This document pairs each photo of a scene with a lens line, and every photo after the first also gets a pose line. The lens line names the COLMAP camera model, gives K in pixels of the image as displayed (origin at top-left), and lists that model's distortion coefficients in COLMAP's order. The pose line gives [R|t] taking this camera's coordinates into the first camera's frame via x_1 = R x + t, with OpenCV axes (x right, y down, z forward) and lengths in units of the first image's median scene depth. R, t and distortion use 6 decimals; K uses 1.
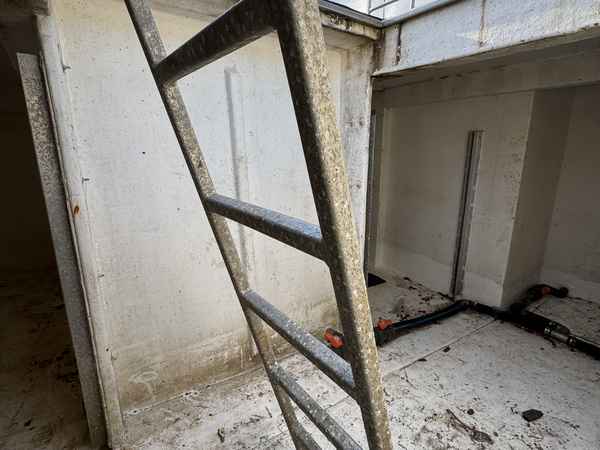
lens RADIAL K [[321.1, 0, 300.0], [0, 321.1, 225.2], [0, 0, 1]] dist [0.001857, -0.000722]
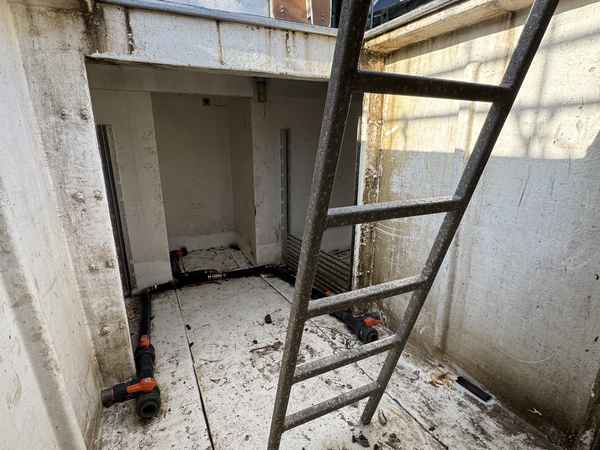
lens RADIAL K [[321.1, 0, 299.6], [0, 321.1, 226.6], [0, 0, 1]] dist [0.001857, -0.000722]
pose [[0.176843, -0.273944, 0.945347, -0.526822], [0.234103, 0.944628, 0.229943, -0.129103], [-0.955993, 0.180645, 0.231181, 0.389509]]
